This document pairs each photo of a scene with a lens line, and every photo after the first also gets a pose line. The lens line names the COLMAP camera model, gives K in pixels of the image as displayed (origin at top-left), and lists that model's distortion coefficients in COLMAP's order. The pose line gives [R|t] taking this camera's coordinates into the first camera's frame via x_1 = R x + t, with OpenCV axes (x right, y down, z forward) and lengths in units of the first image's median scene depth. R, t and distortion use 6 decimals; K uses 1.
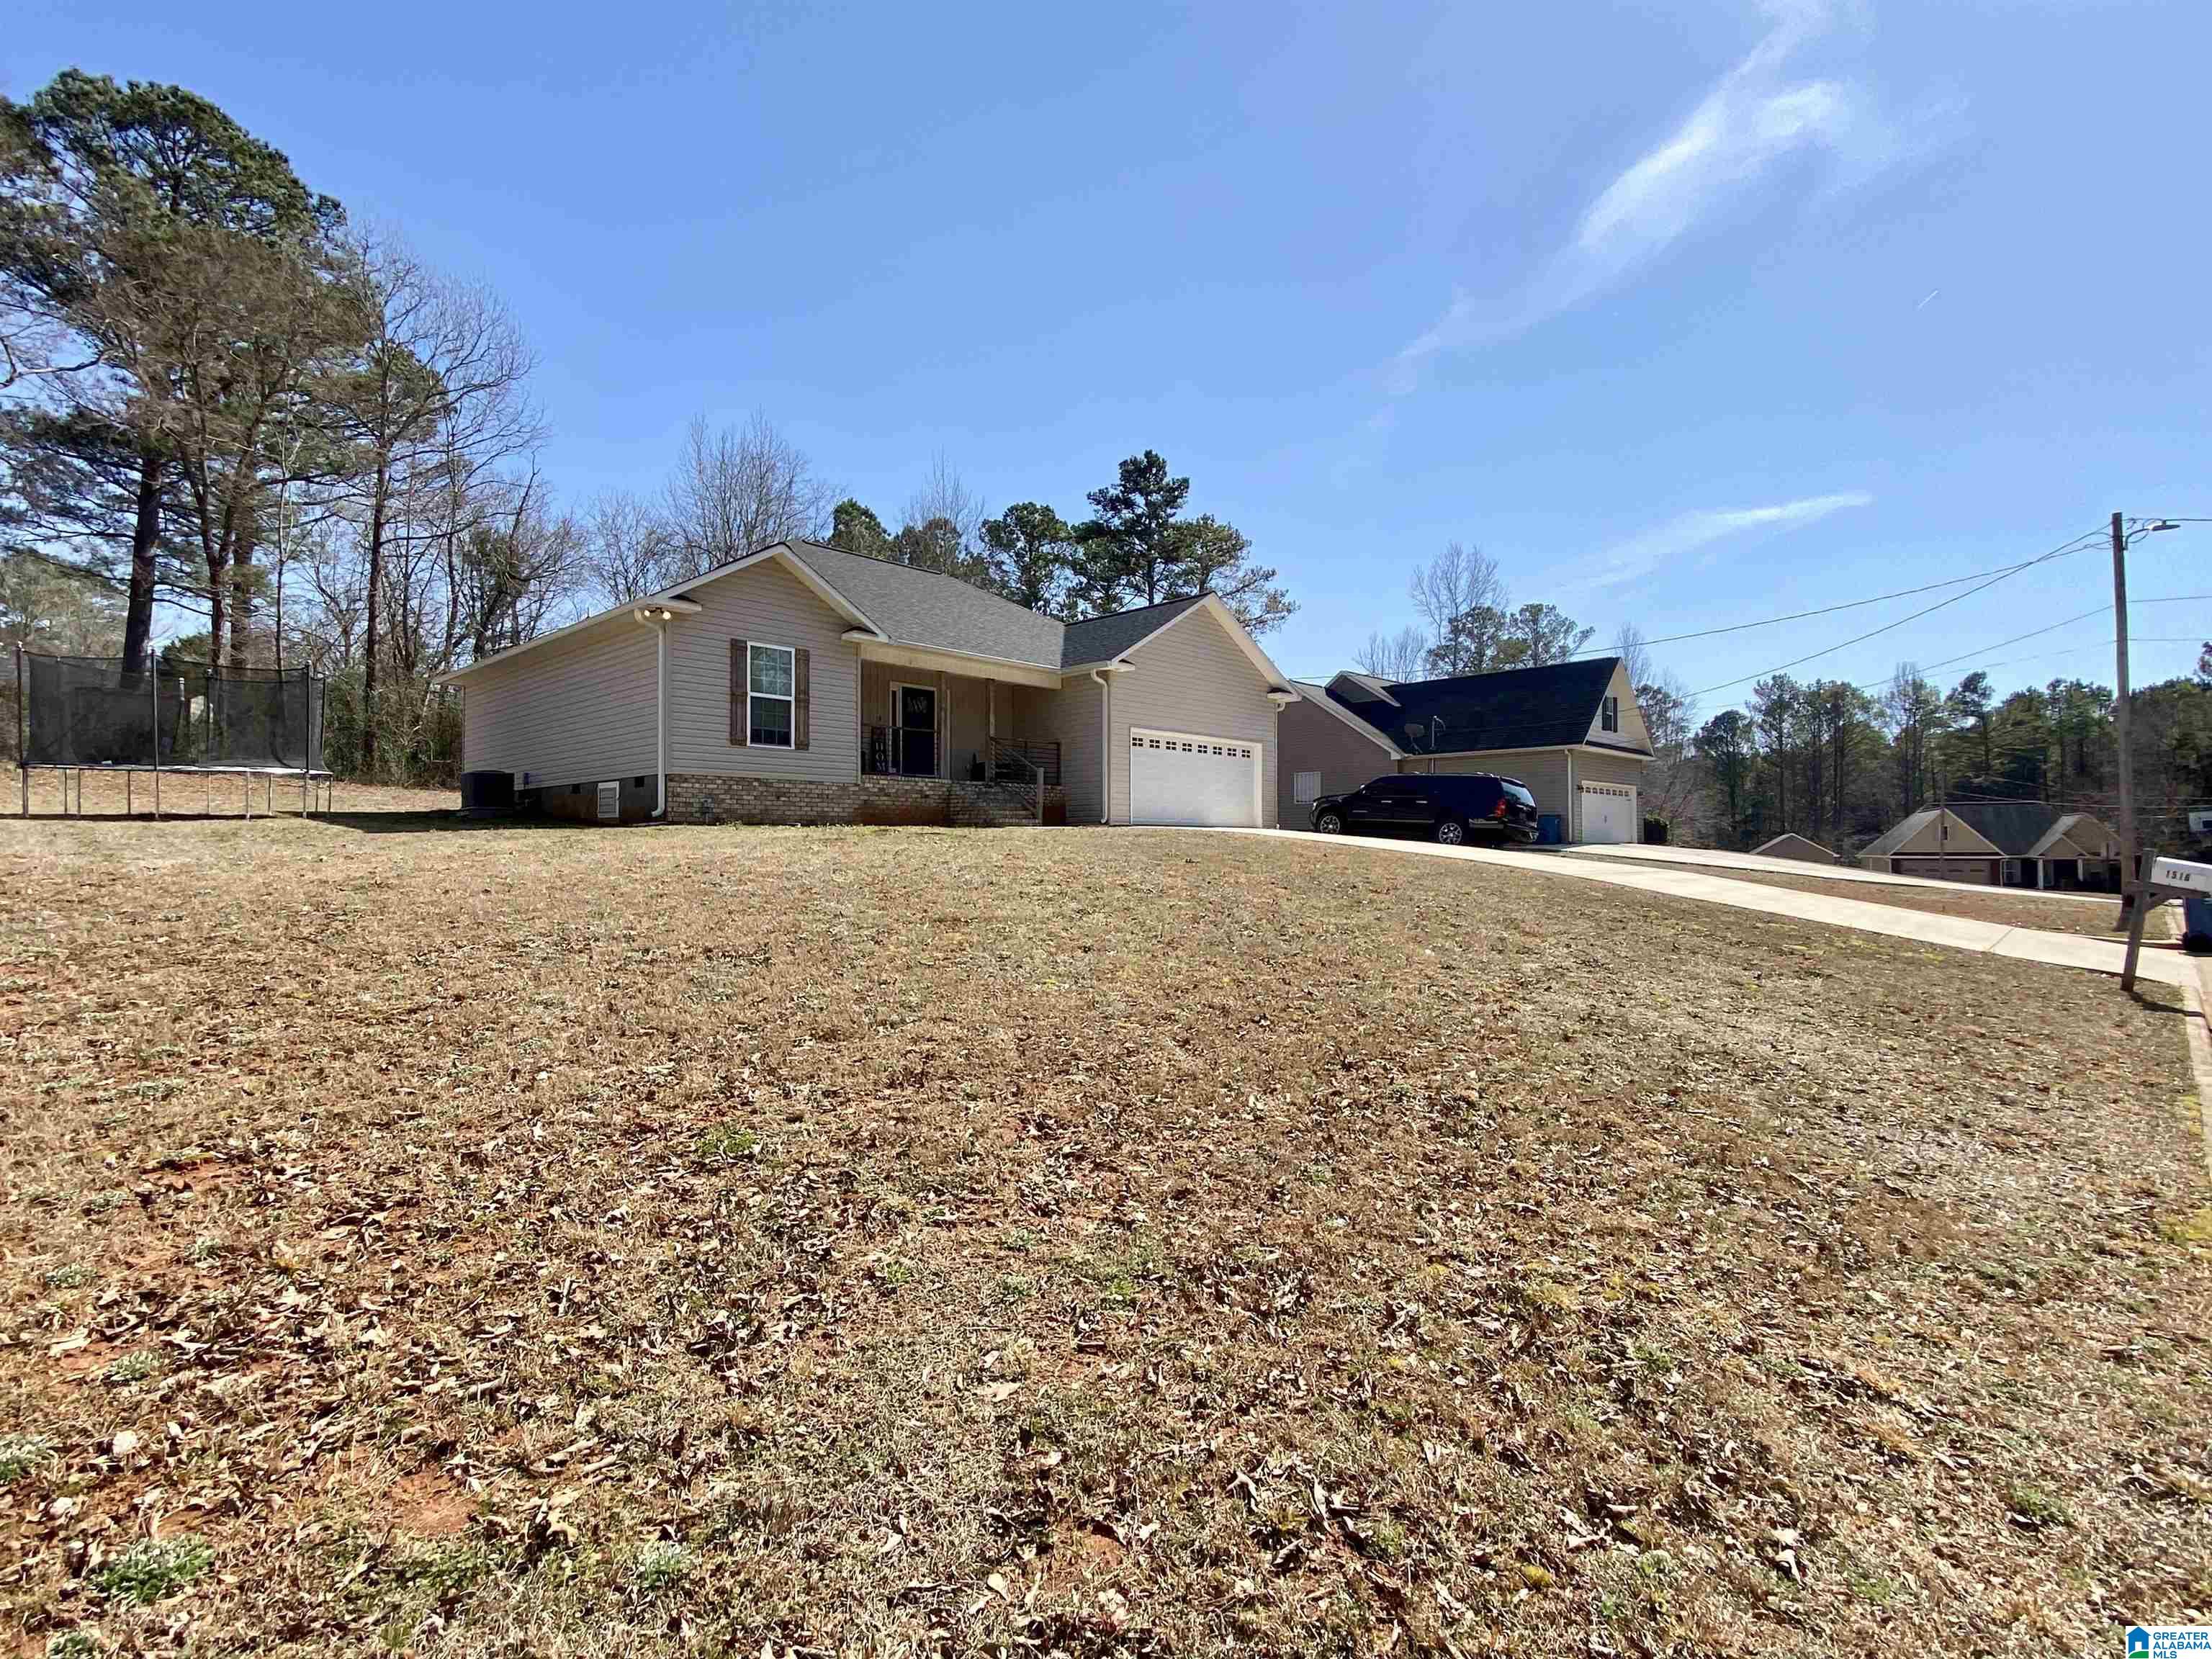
lens RADIAL K [[1056.6, 0, 1095.4], [0, 1056.6, 817.8], [0, 0, 1]] dist [0.056738, -0.000320]
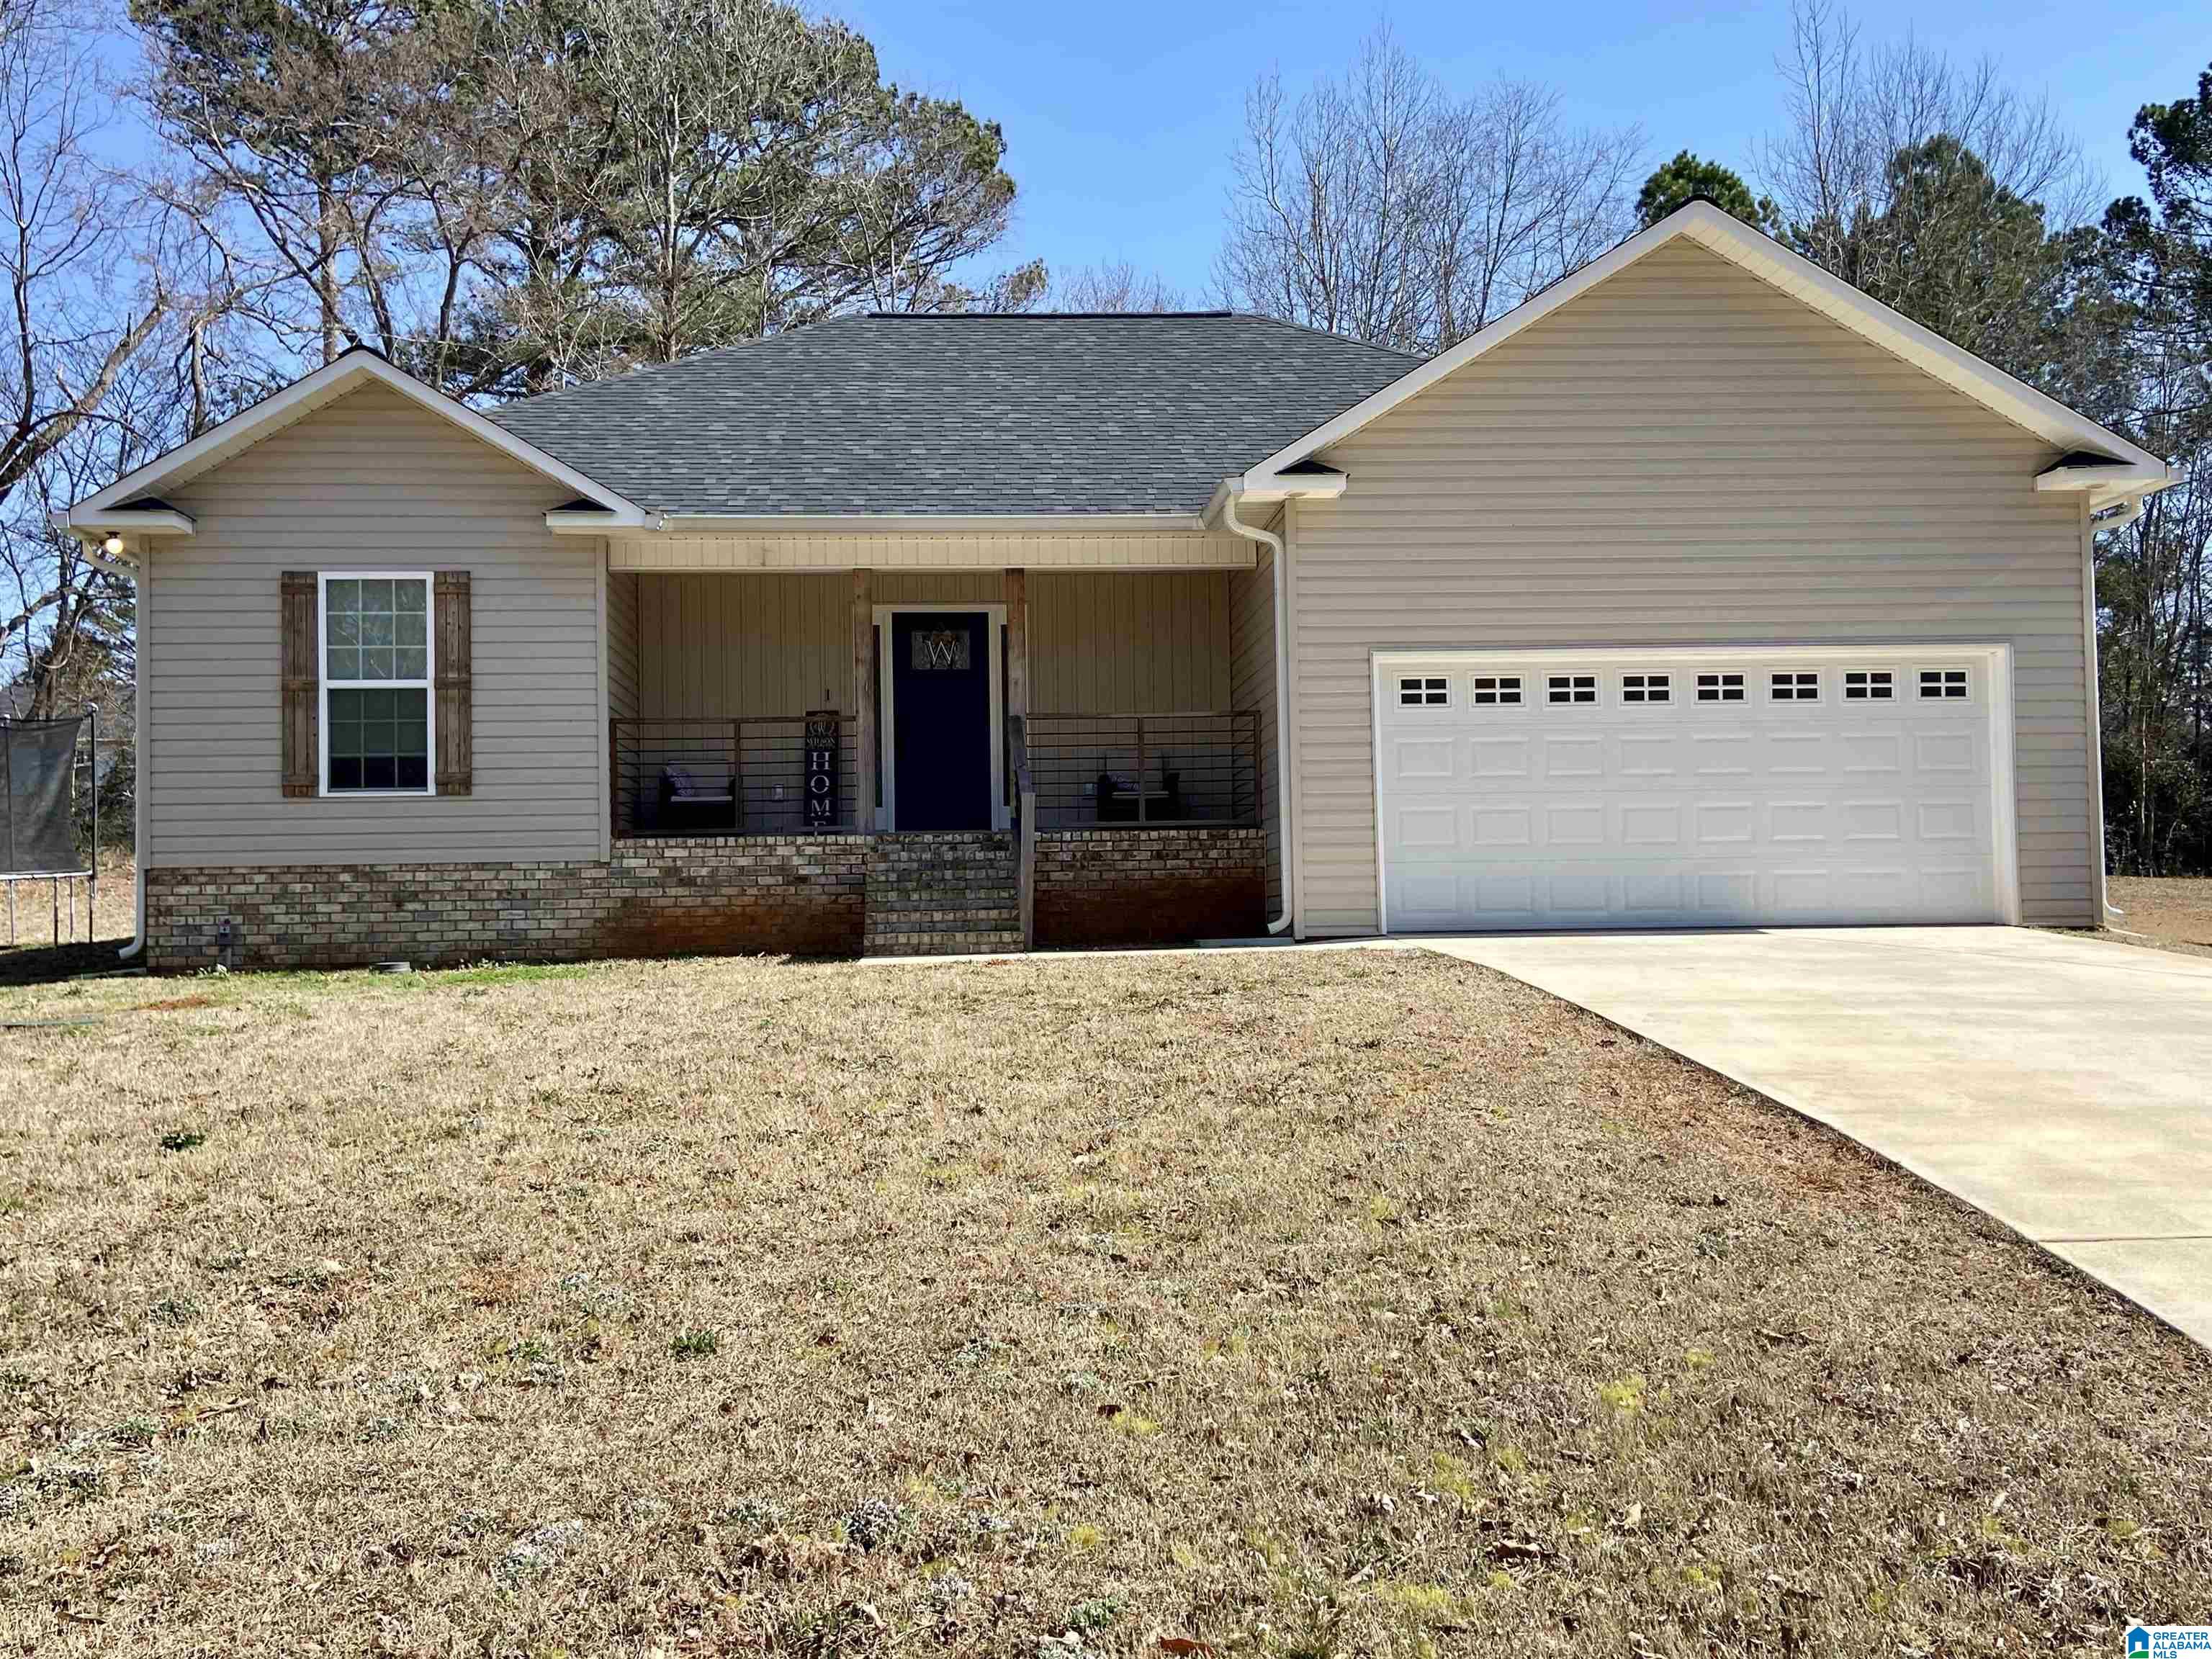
lens RADIAL K [[2111.5, 0, 1084.1], [0, 2111.5, 841.0], [0, 0, 1]] dist [0.114059, -0.163309]
pose [[0.745923, -0.037475, -0.664977, 0.561585], [0.039047, 0.999159, -0.012507, -0.024976], [0.664886, -0.016636, 0.746759, 0.547006]]
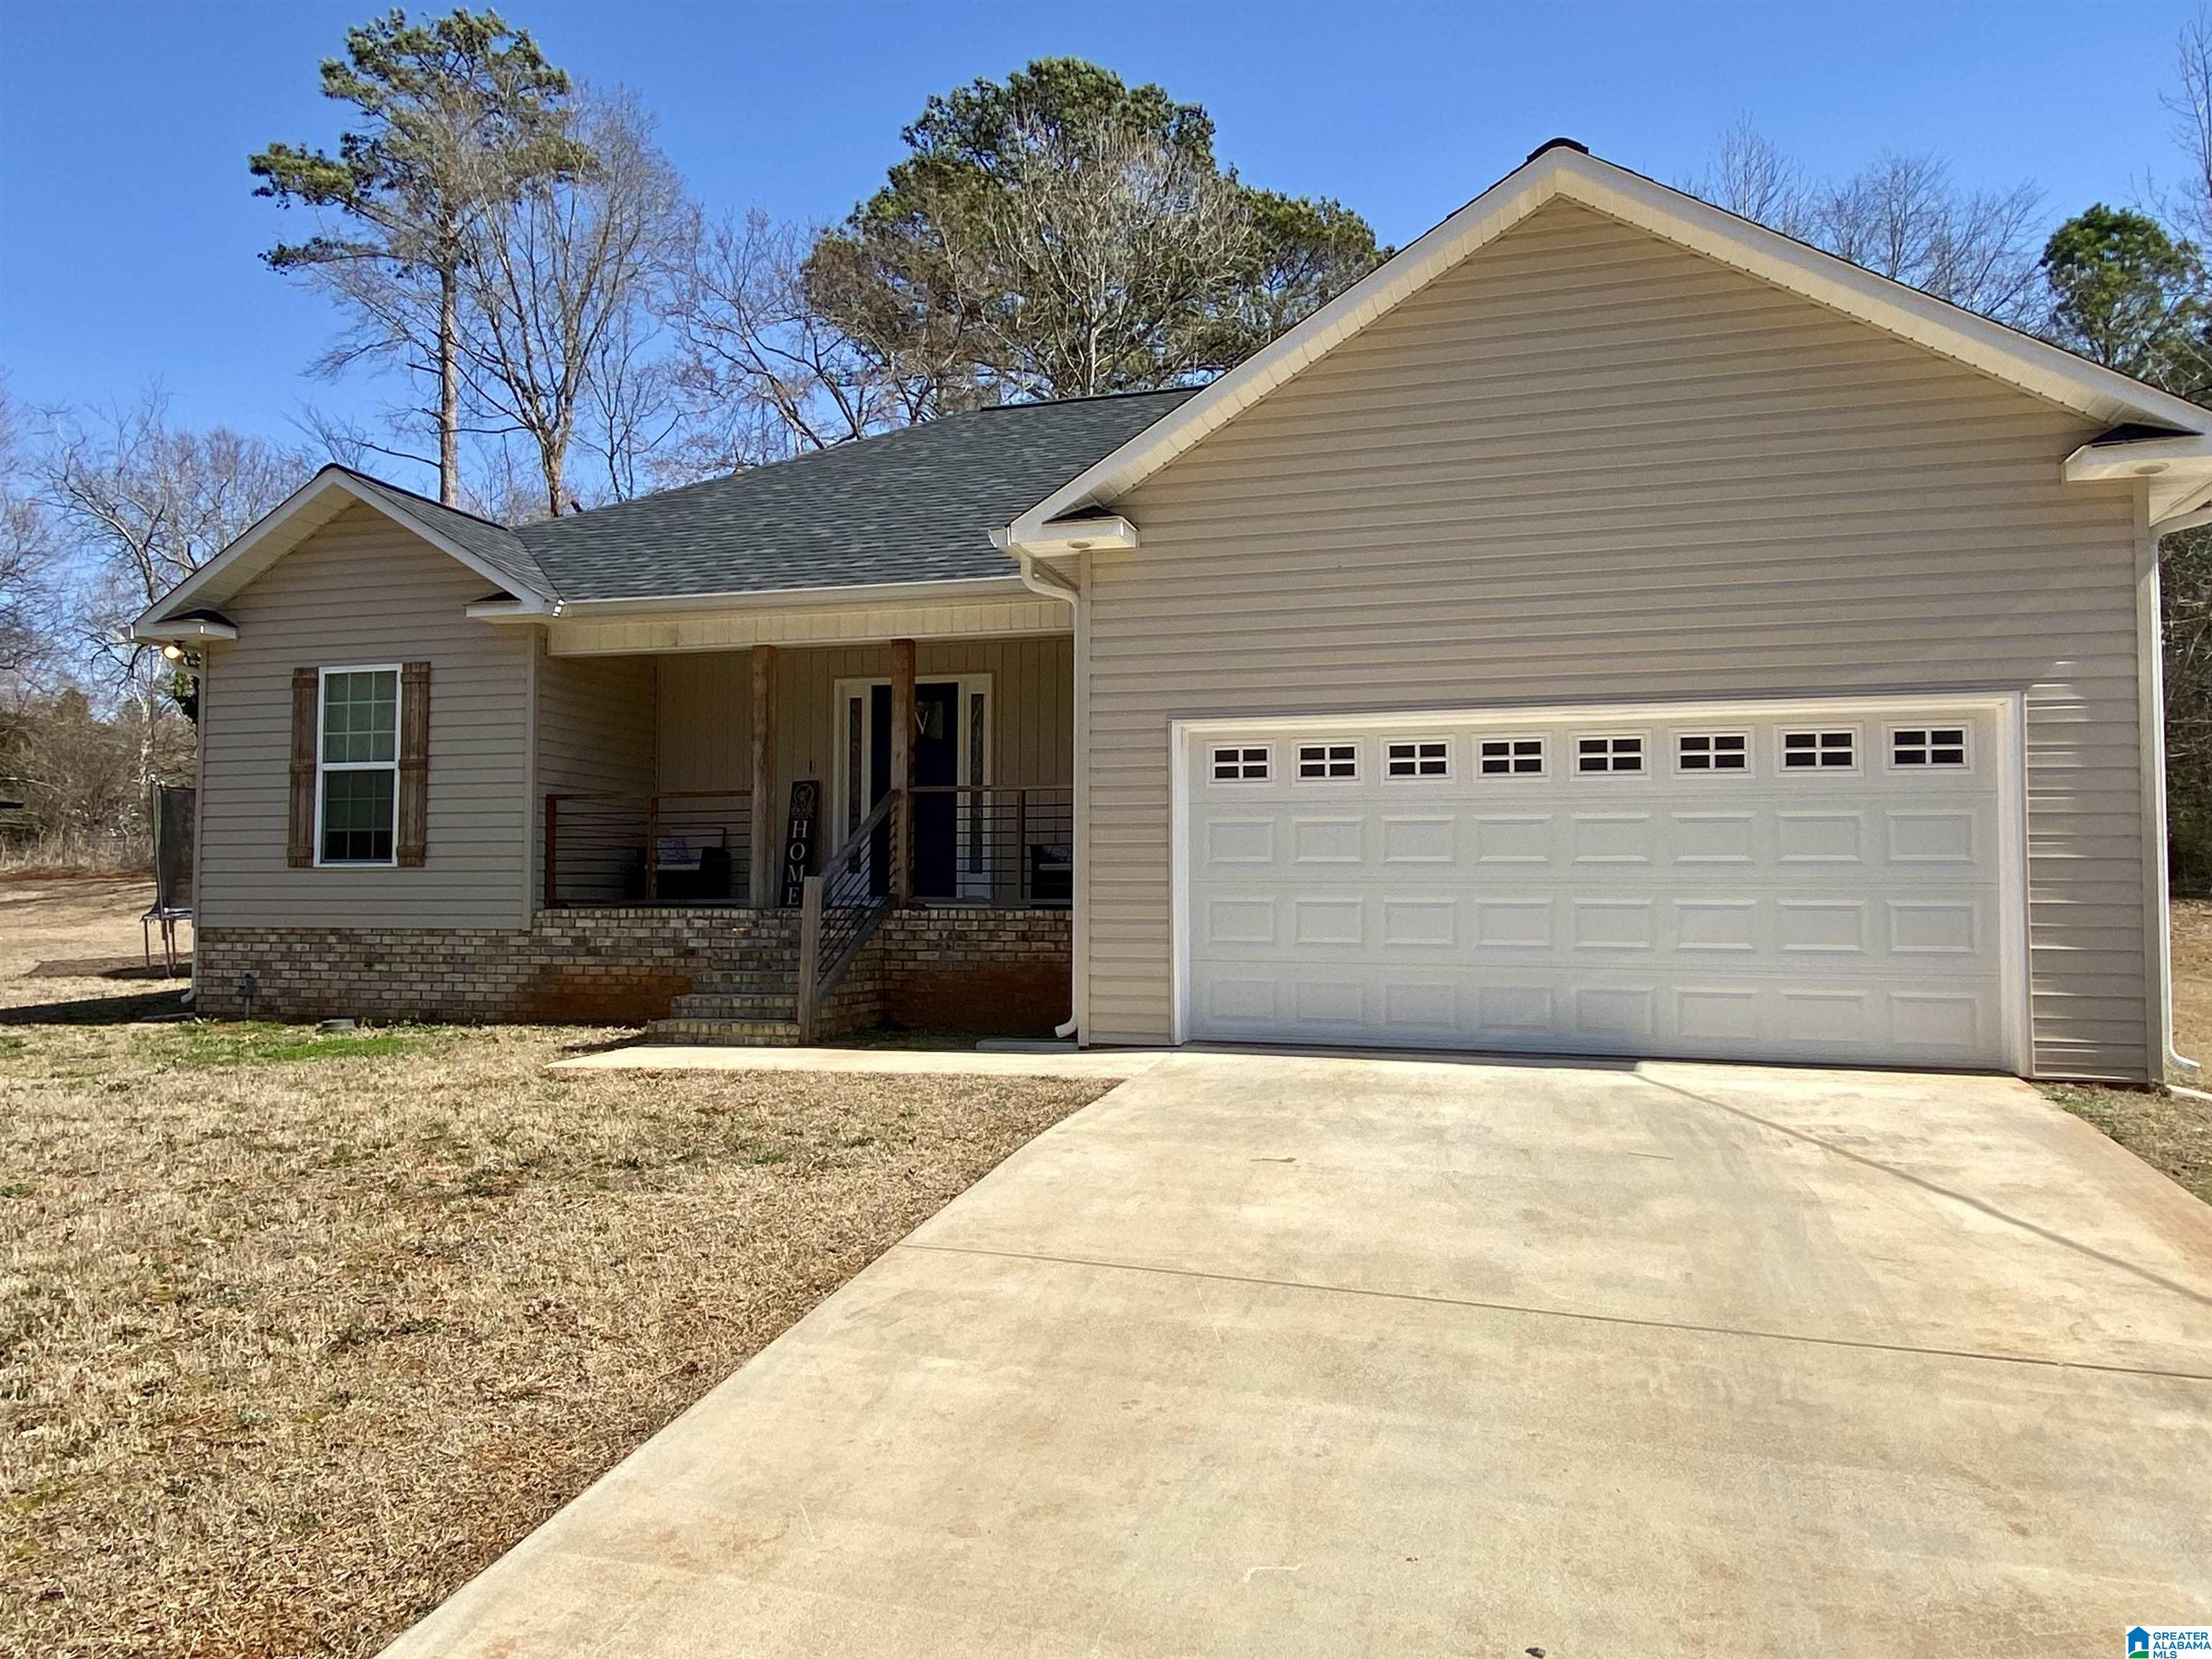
lens RADIAL K [[1530.8, 0, 1087.6], [0, 1530.8, 835.0], [0, 0, 1]] dist [0.108218, -0.166902]
pose [[0.463433, -0.036999, -0.885359, 0.545634], [0.025266, 0.999273, -0.028534, -0.054441], [0.885772, -0.009146, 0.464031, 1.021756]]
